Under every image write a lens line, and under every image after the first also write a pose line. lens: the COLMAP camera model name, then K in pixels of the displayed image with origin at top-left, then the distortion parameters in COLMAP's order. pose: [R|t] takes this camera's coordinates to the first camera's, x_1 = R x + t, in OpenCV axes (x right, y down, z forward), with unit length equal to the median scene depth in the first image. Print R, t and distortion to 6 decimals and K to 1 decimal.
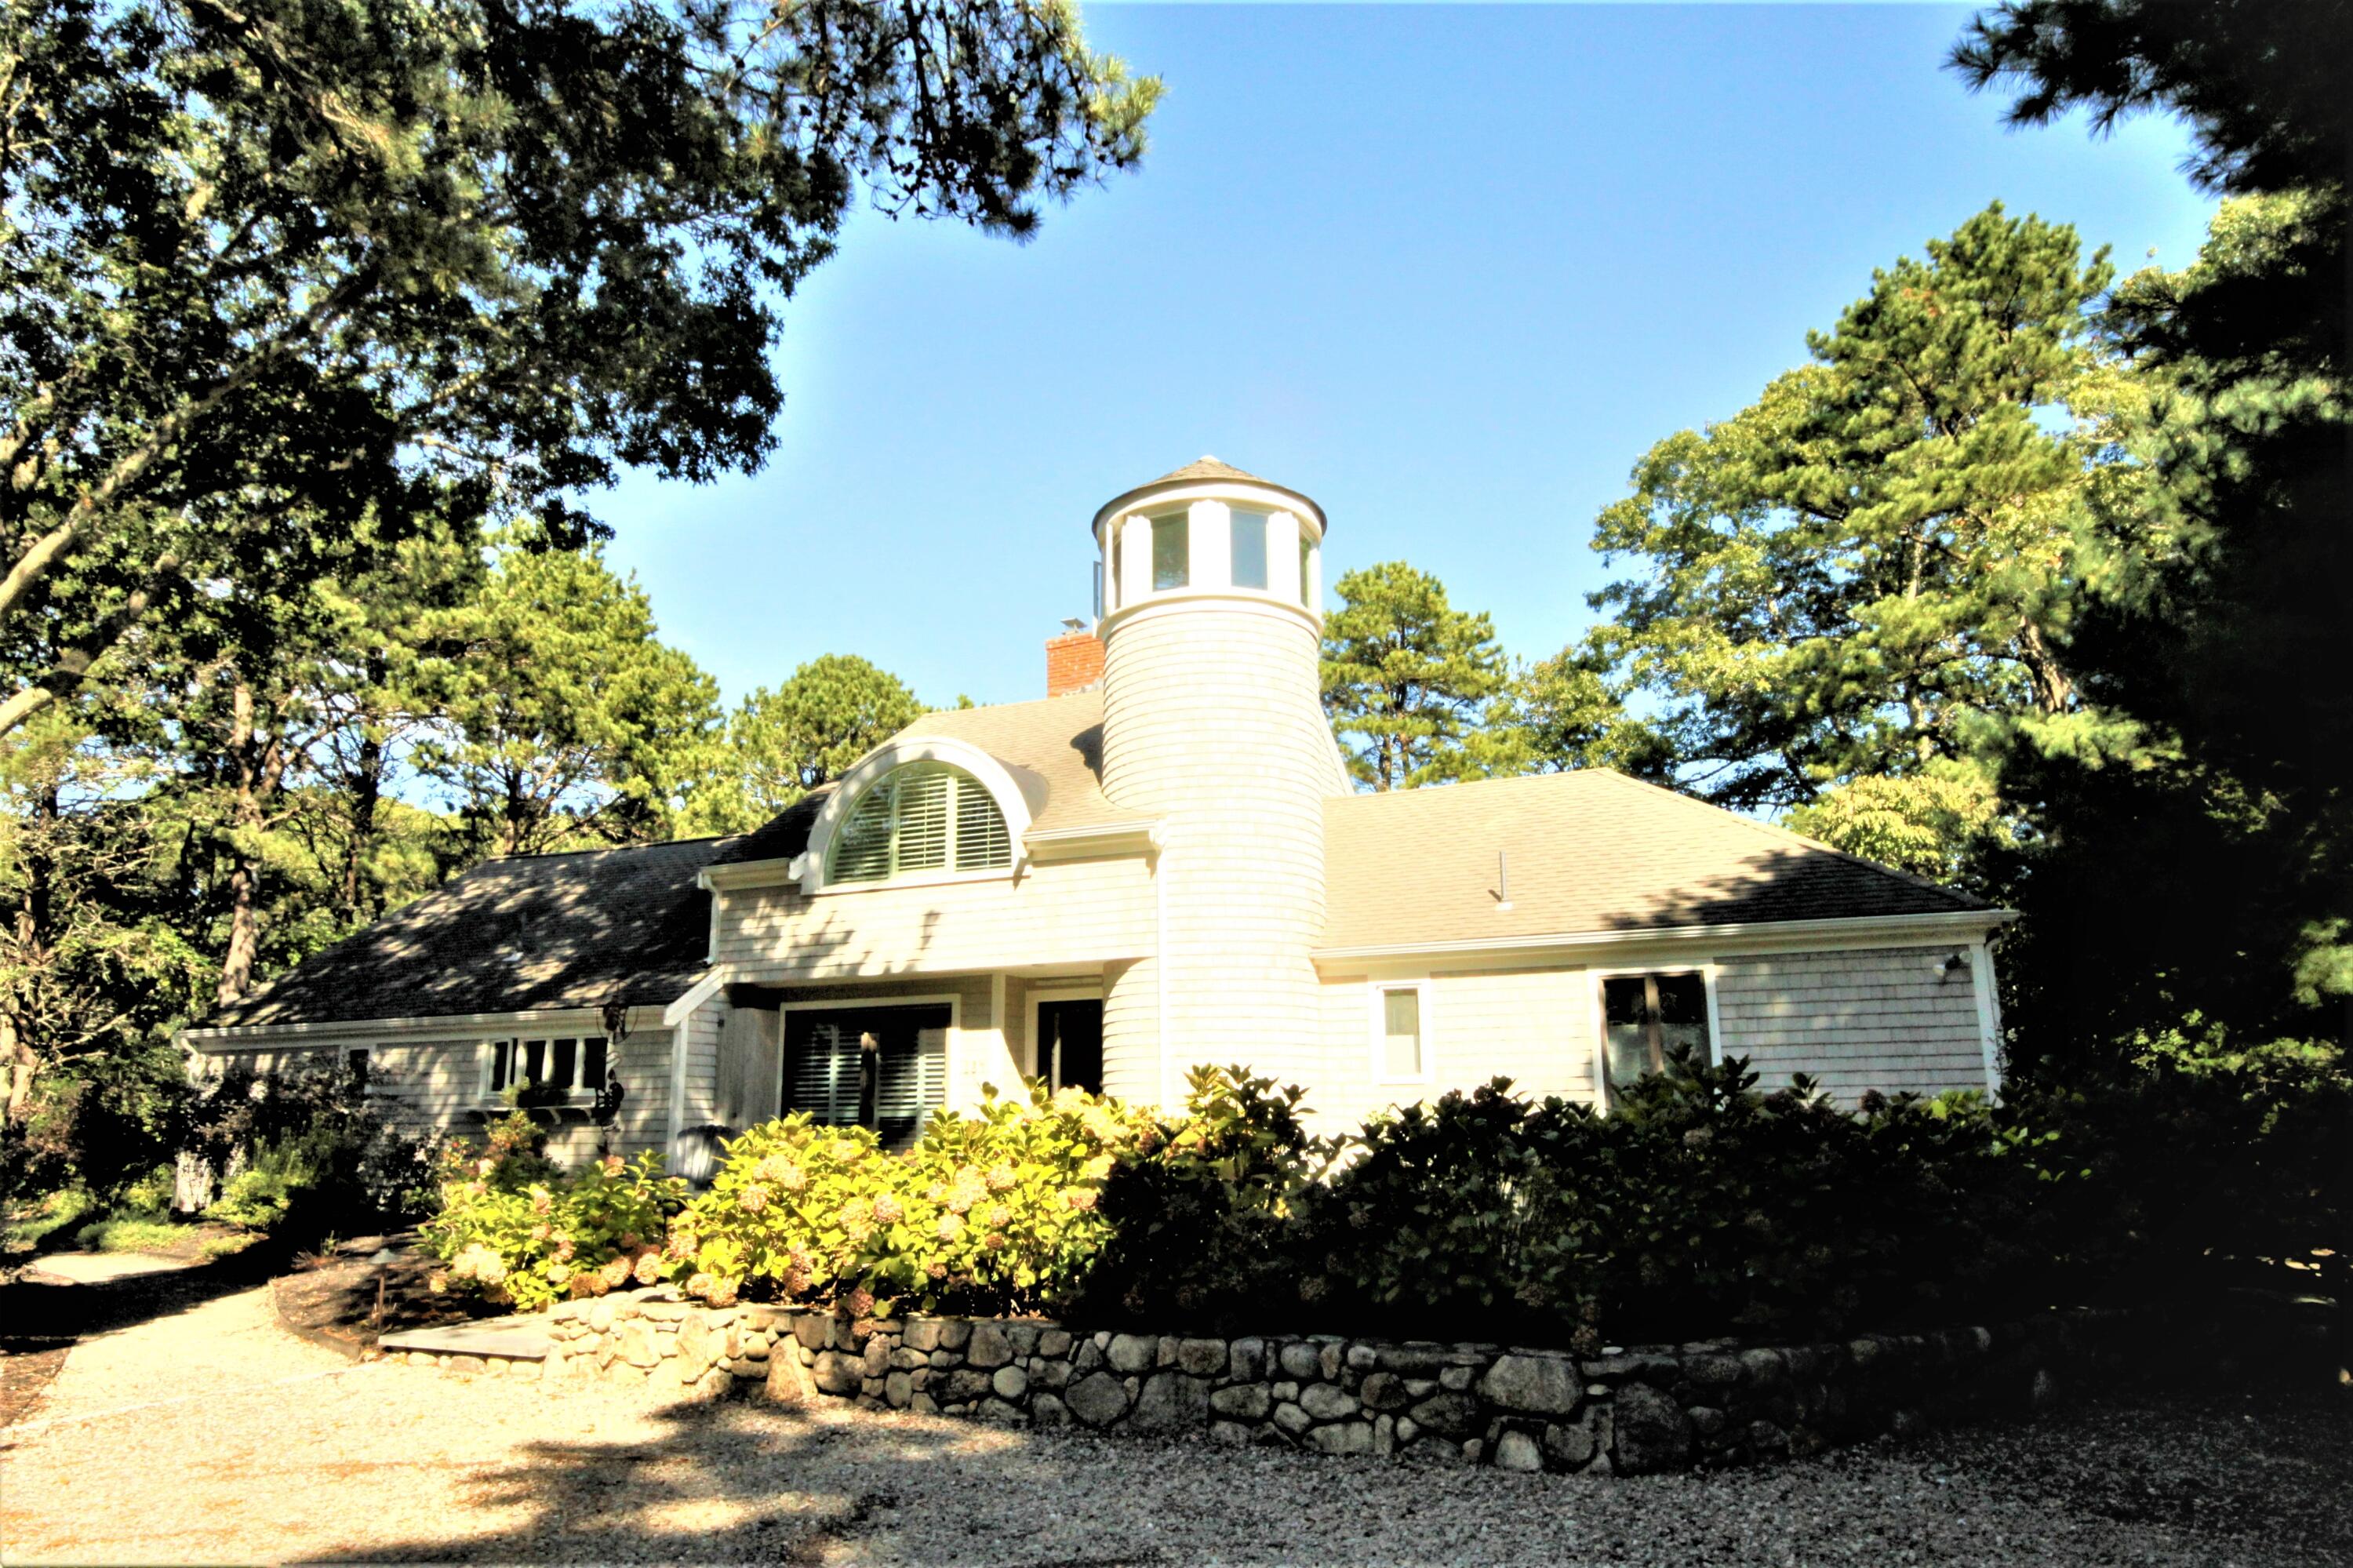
lens RADIAL K [[1441.6, 0, 1183.0], [0, 1441.6, 785.3], [0, 0, 1]] dist [-0.006267, -0.000332]
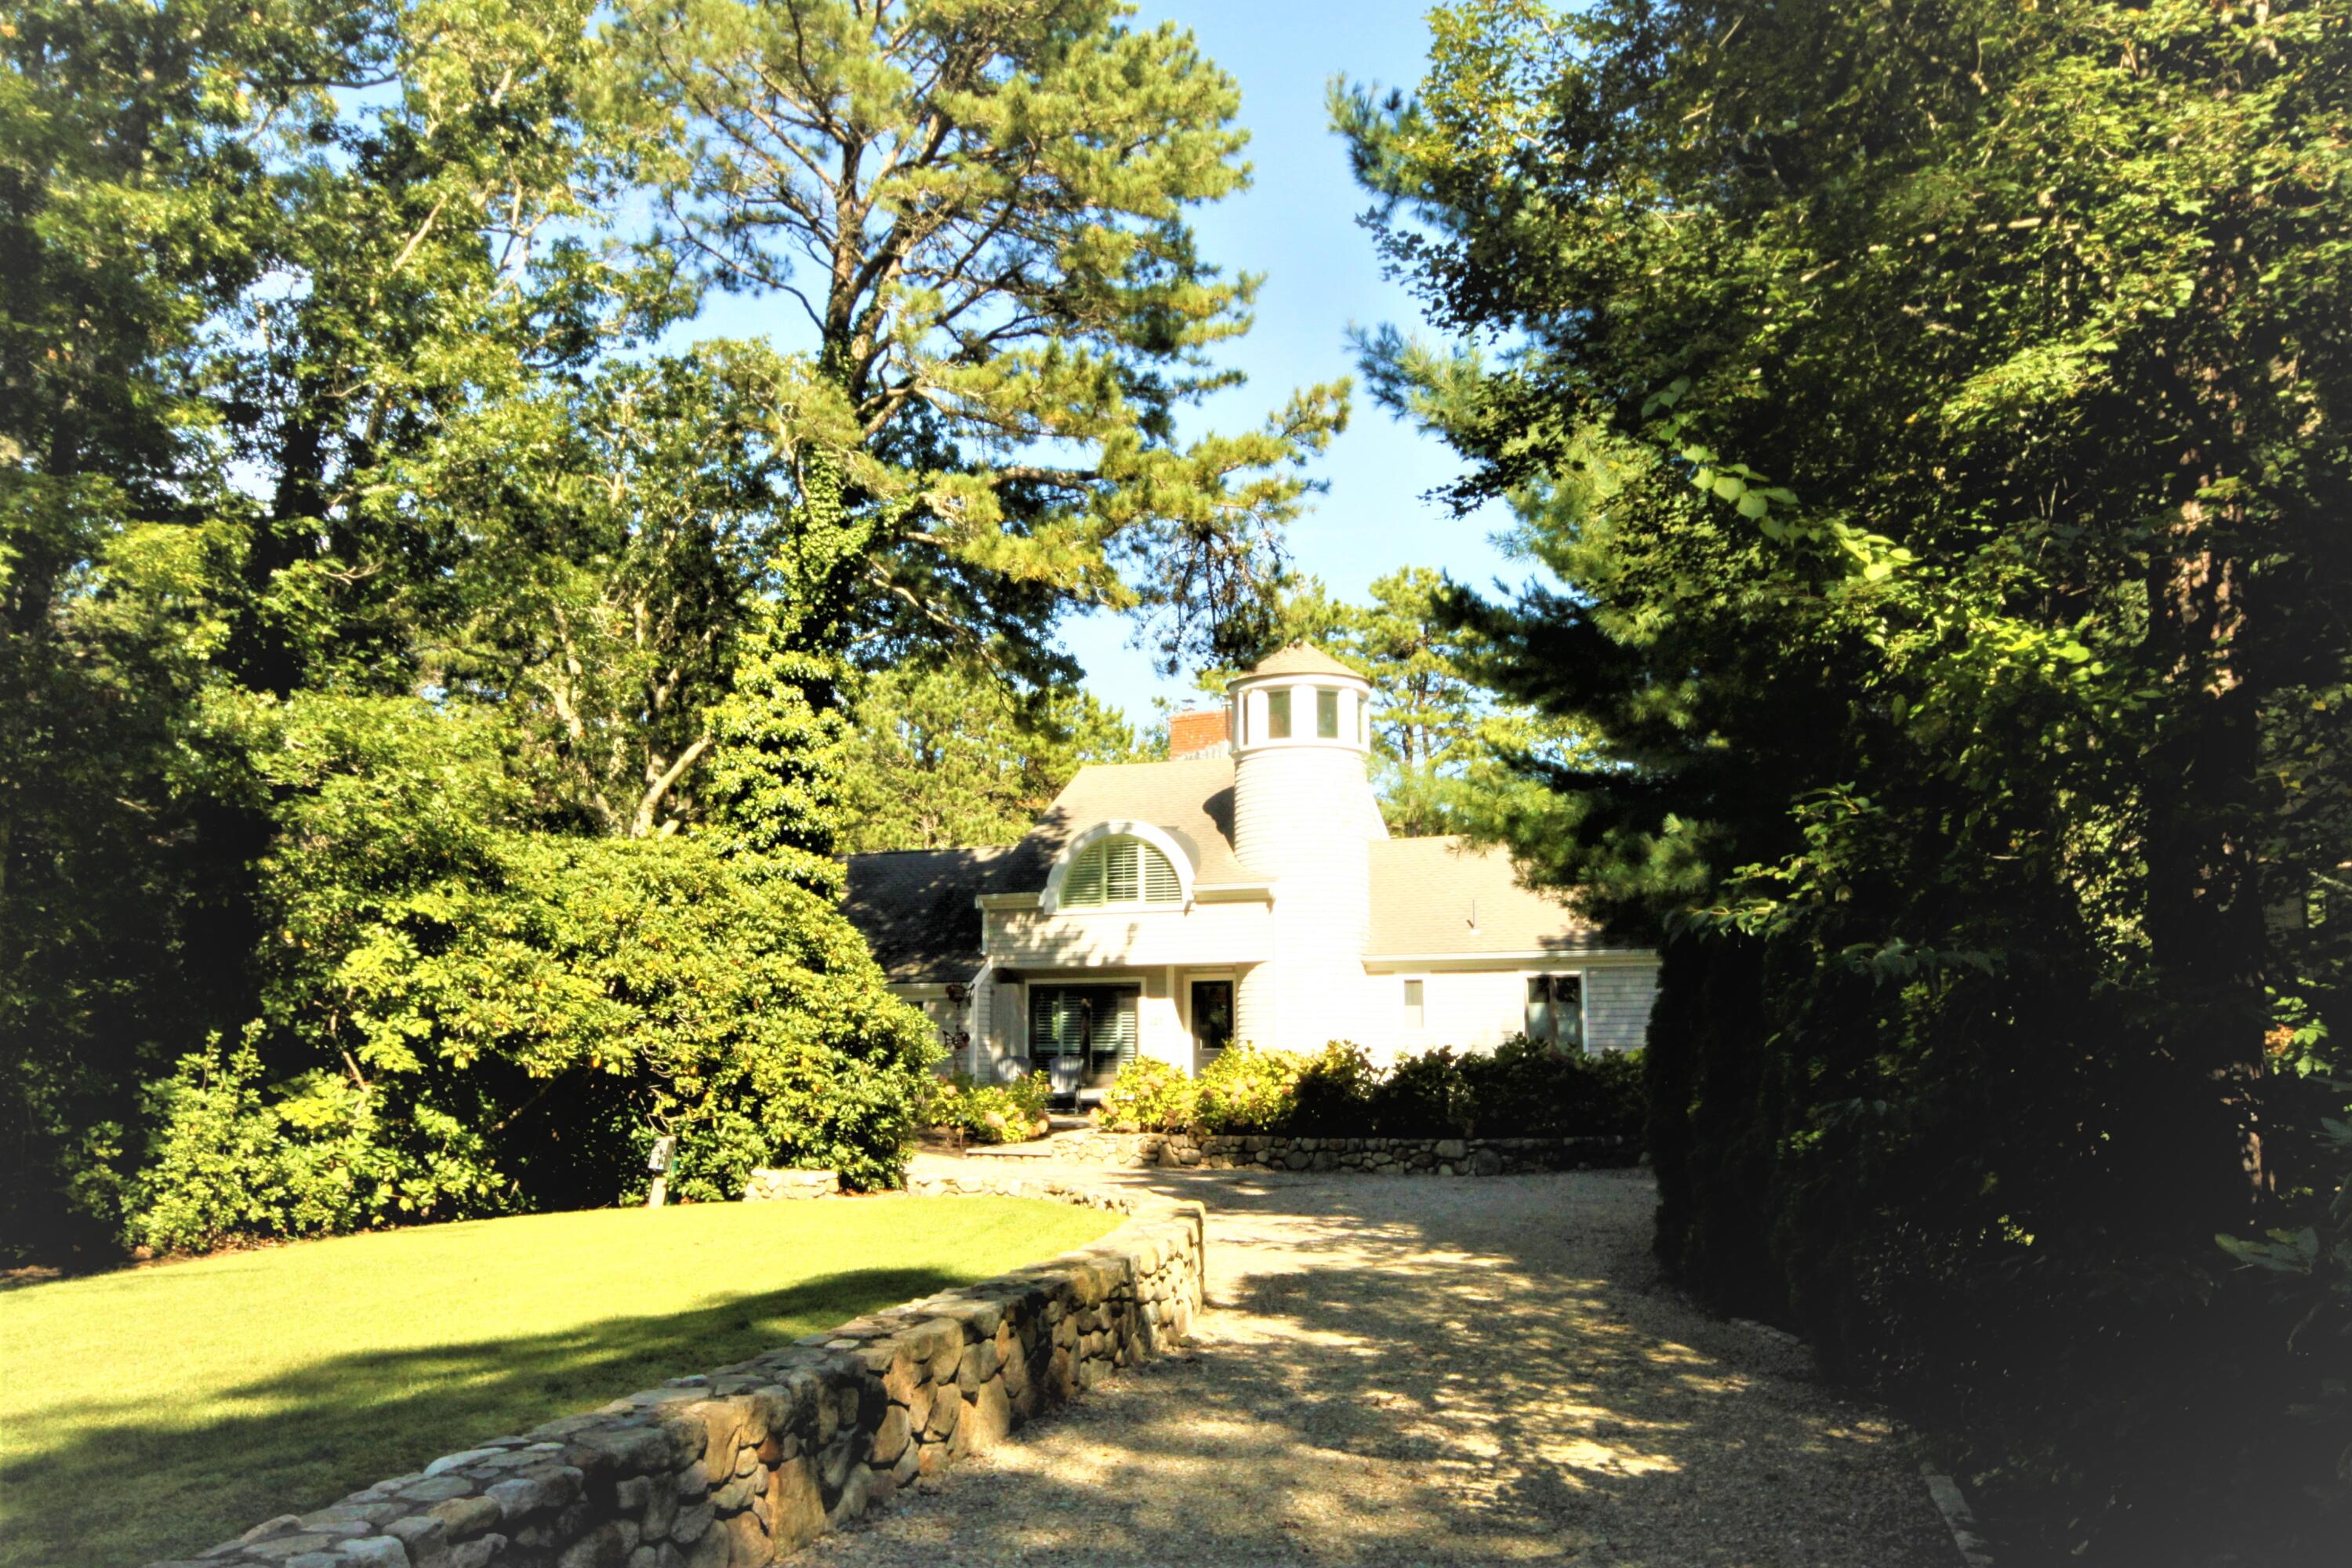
lens RADIAL K [[1849.2, 0, 1172.2], [0, 1849.2, 783.4], [0, 0, 1]] dist [0.009205, 0.000402]
pose [[0.999889, 0.007390, 0.012949, -0.159537], [-0.008591, 0.995414, 0.095276, -0.285806], [-0.012186, -0.095377, 0.995367, -1.117115]]
